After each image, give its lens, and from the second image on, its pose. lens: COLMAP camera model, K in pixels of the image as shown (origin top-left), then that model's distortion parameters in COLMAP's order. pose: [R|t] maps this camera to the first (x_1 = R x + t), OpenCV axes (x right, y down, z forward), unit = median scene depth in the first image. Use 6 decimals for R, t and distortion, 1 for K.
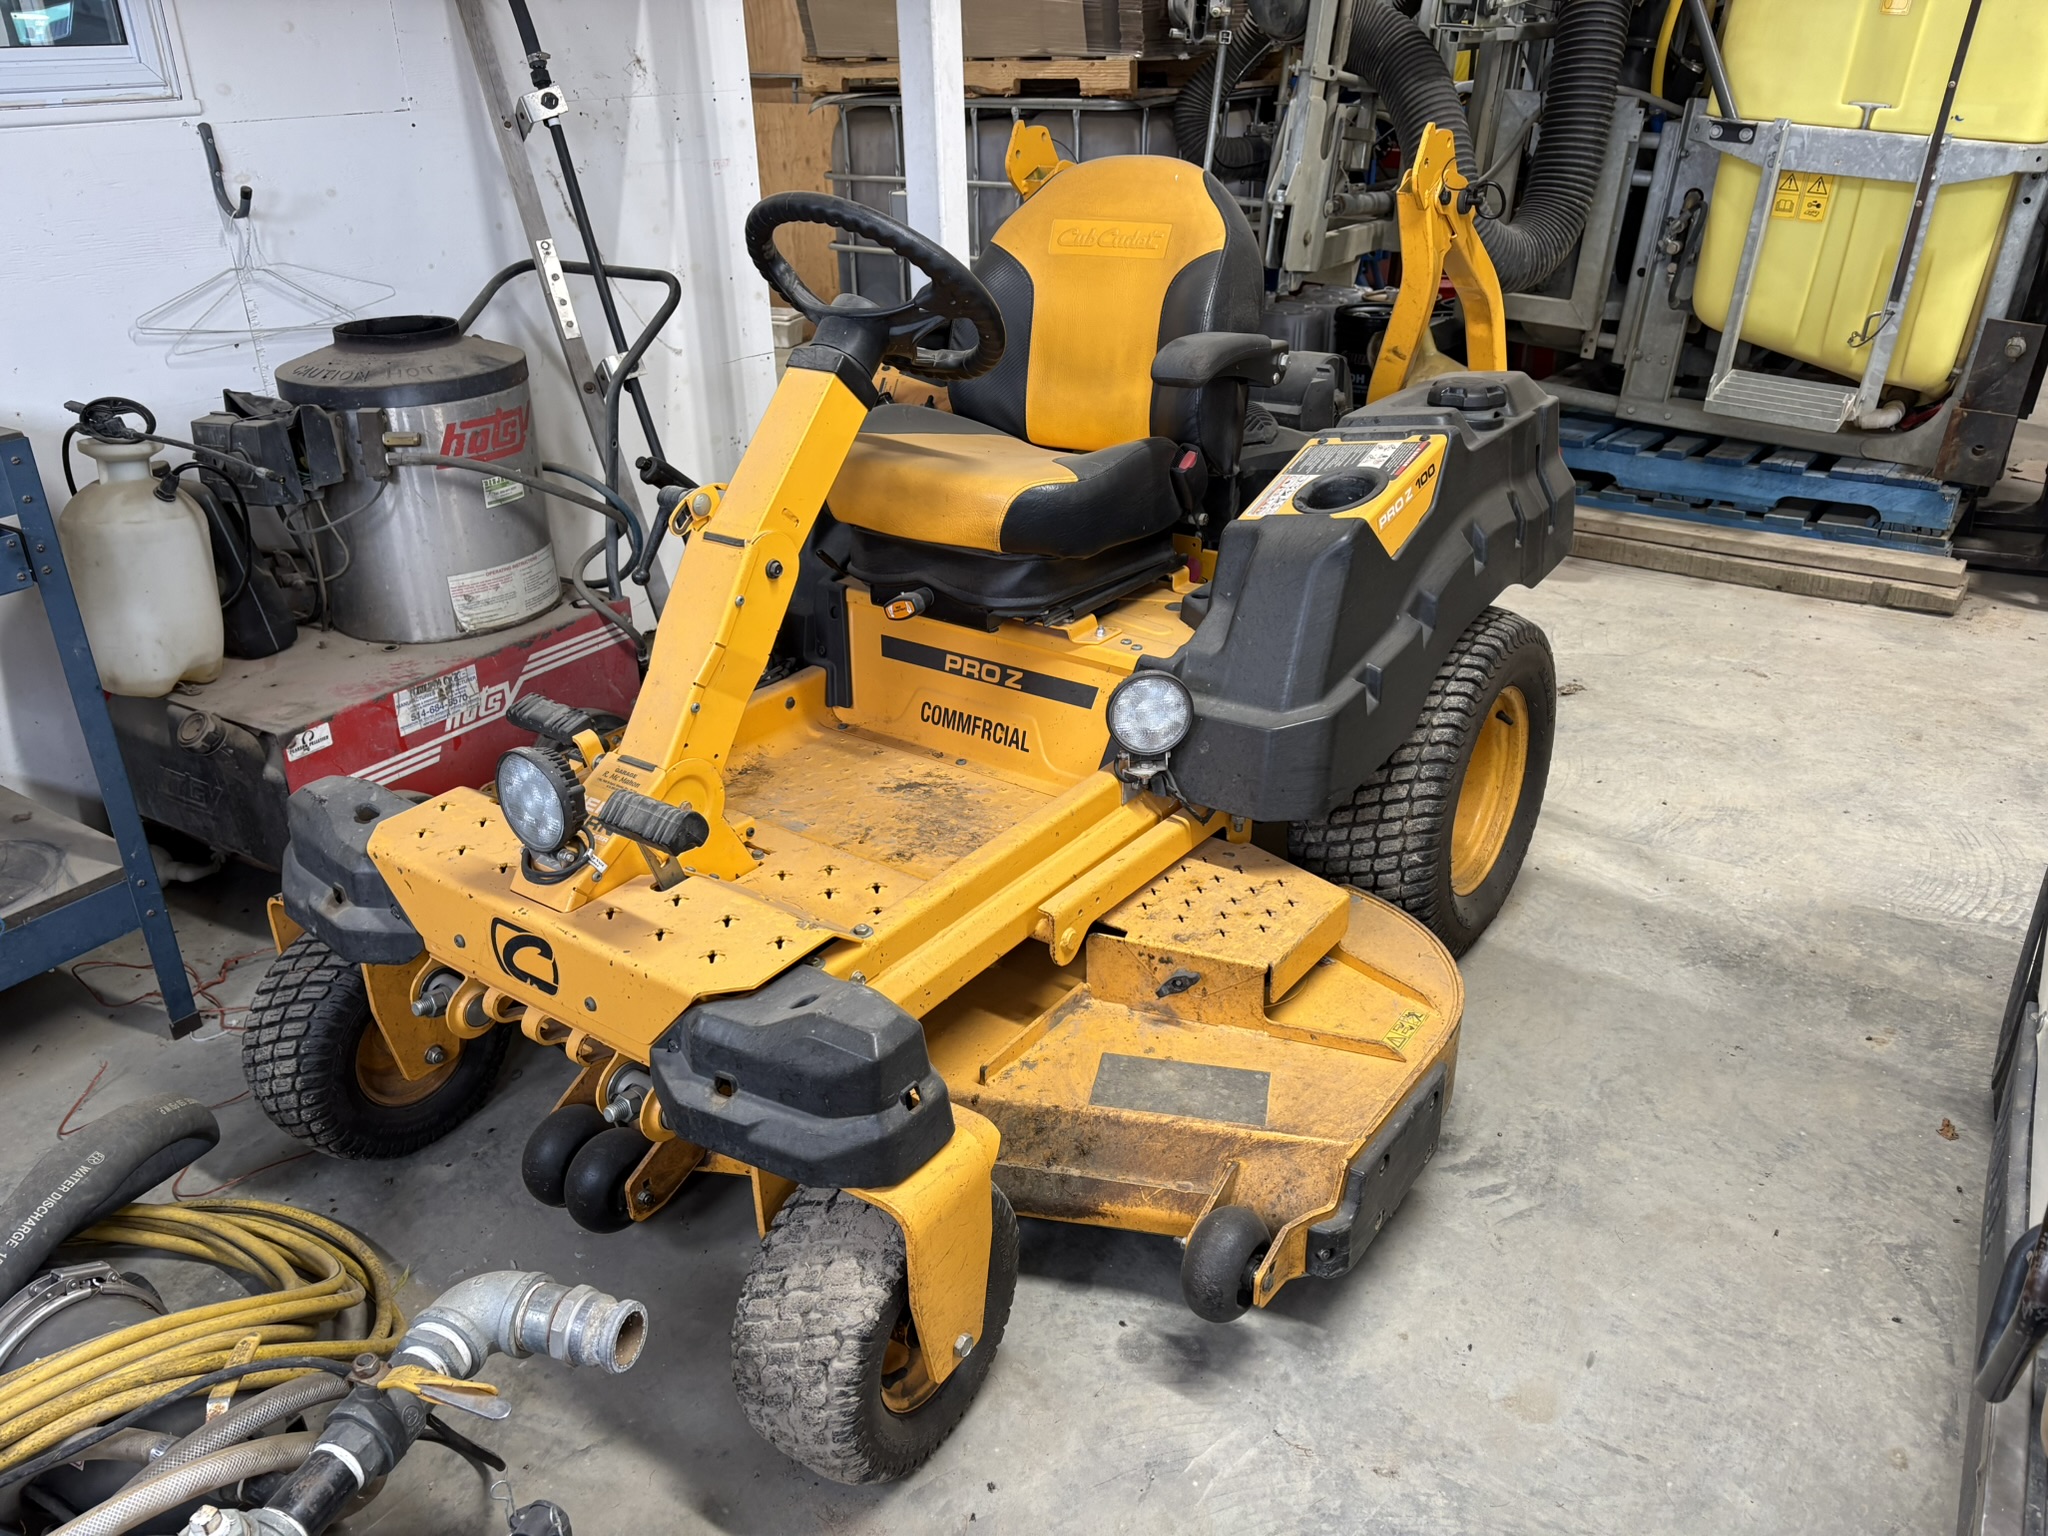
lens RADIAL K [[1529.8, 0, 1040.8], [0, 1529.8, 753.6], [0, 0, 1]] dist [0.044417, -0.050145]
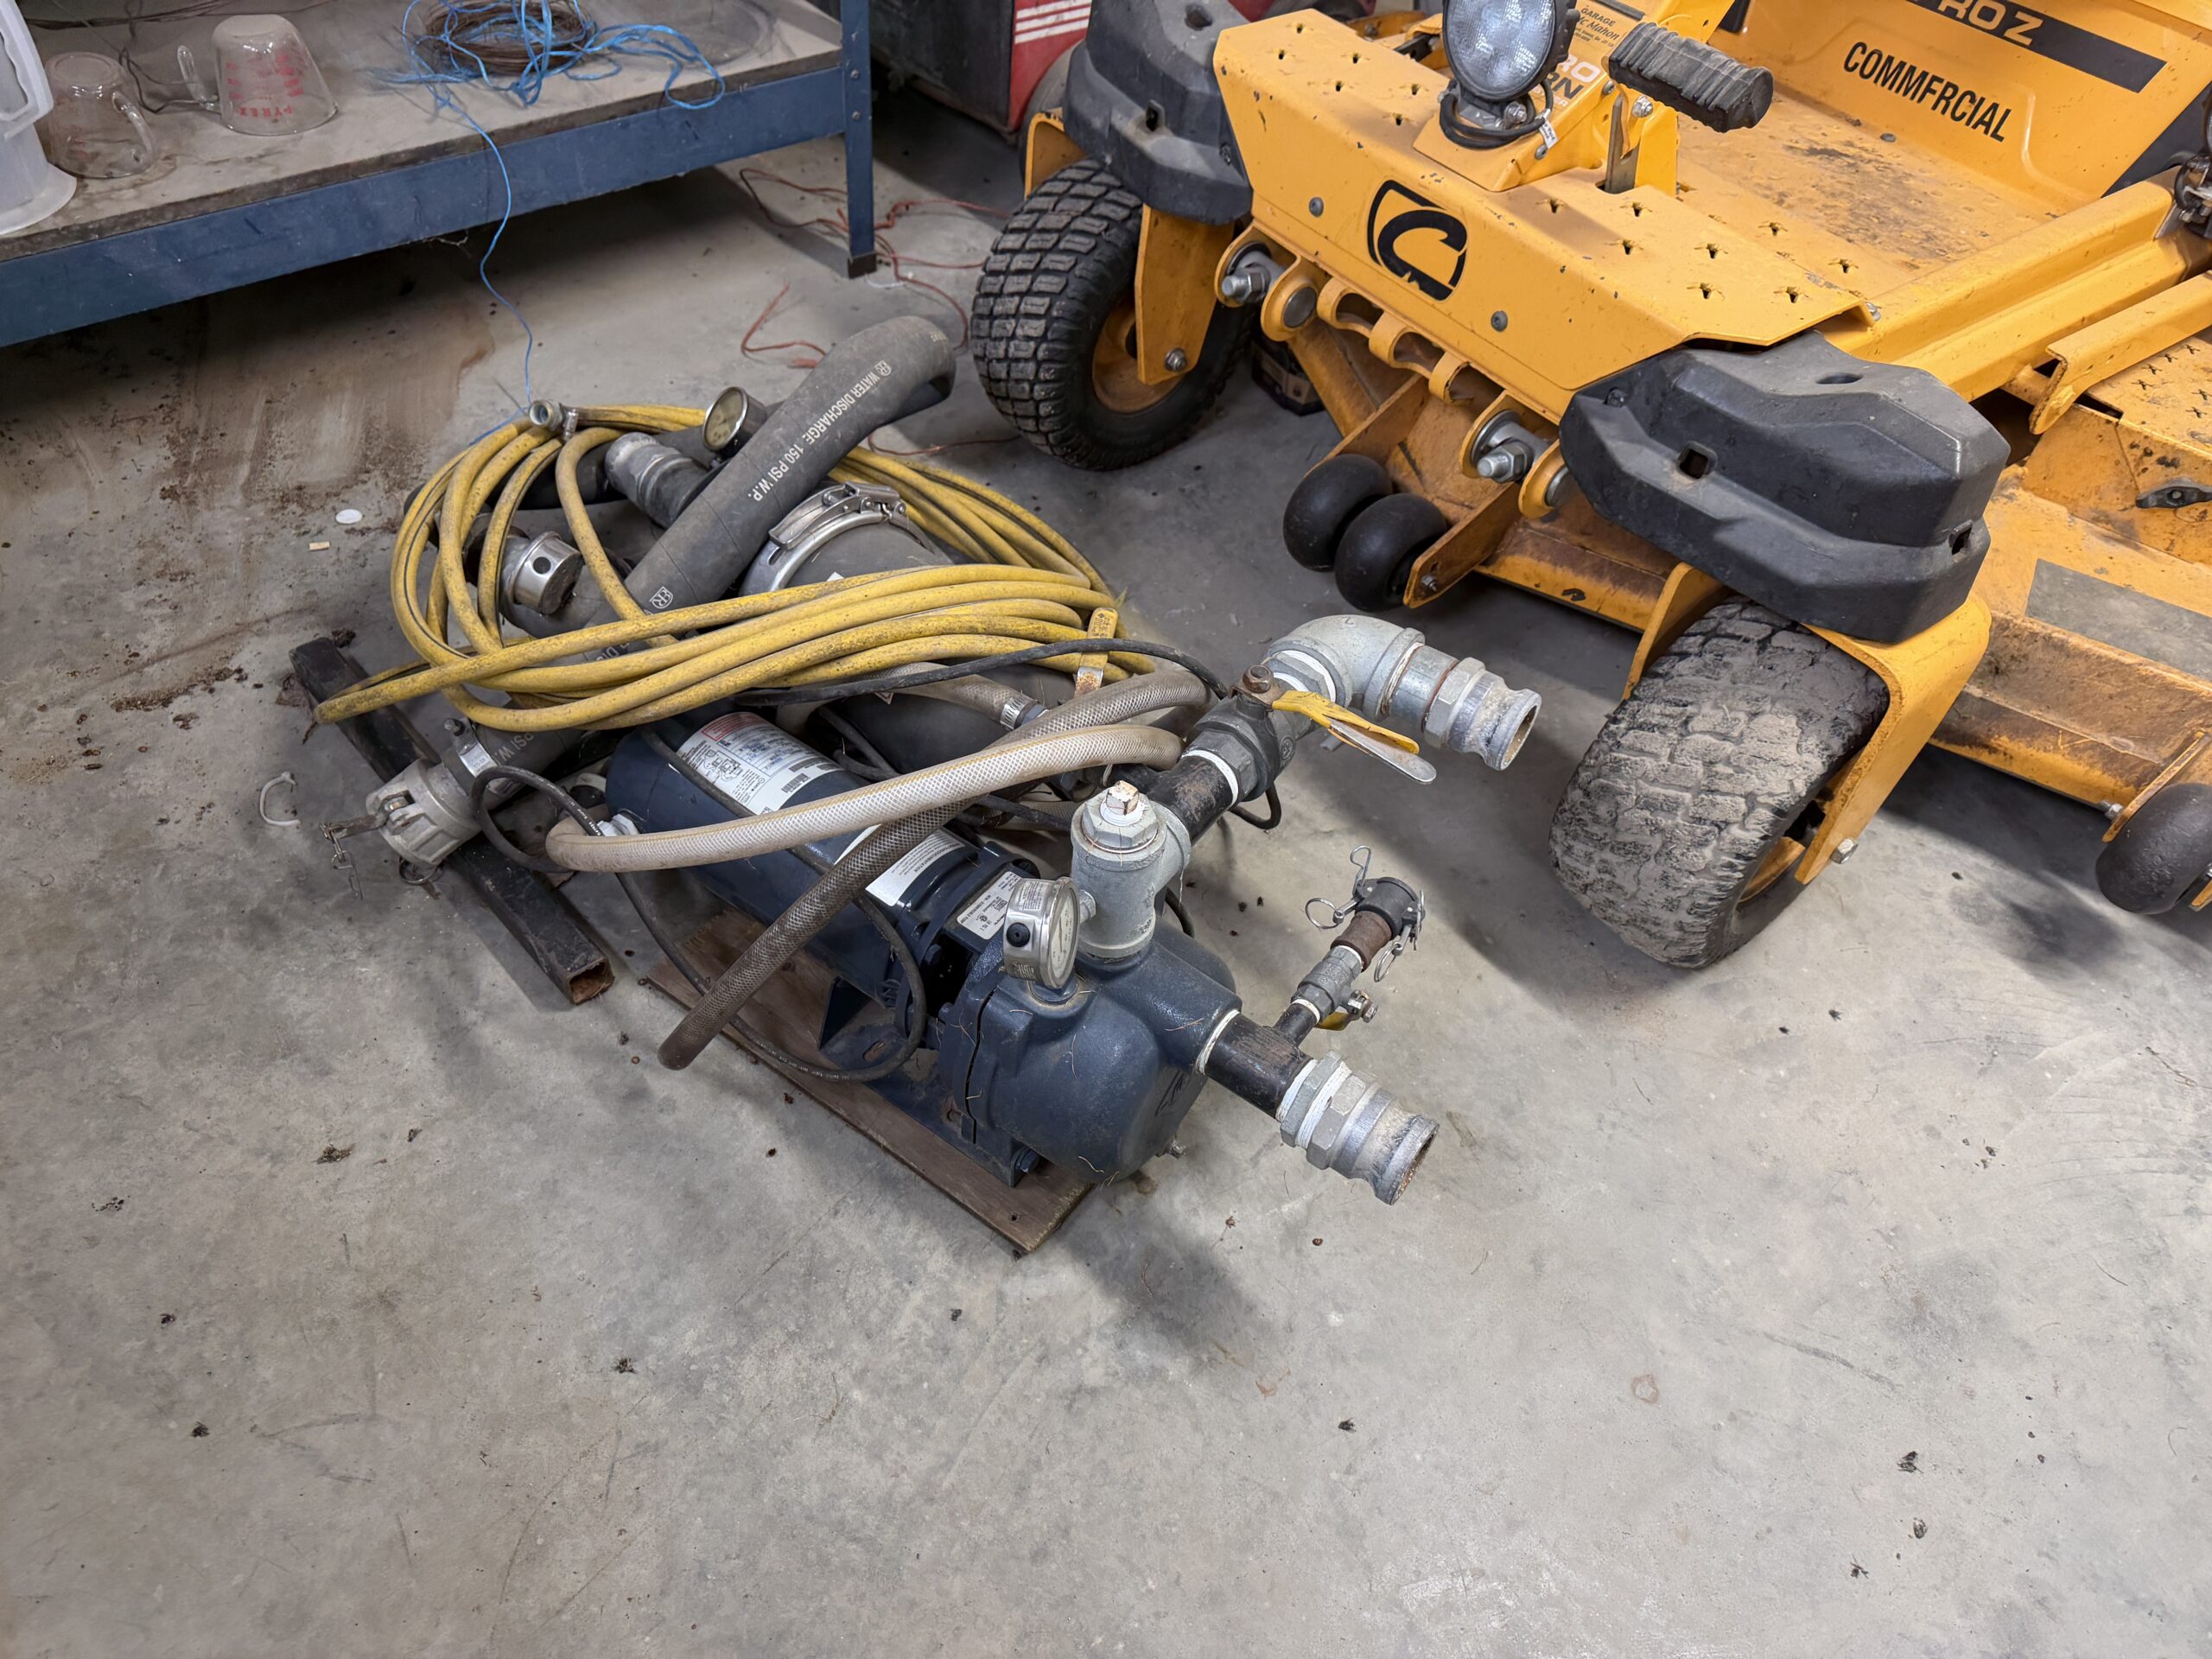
lens RADIAL K [[1573.3, 0, 1100.6], [0, 1573.3, 820.1], [0, 0, 1]] dist [0.026297, -0.038951]
pose [[0.952403, 0.275993, -0.129445, -0.295741], [-0.210215, 0.902133, 0.376782, 0.125201], [0.220766, -0.331637, 0.917213, 0.136488]]
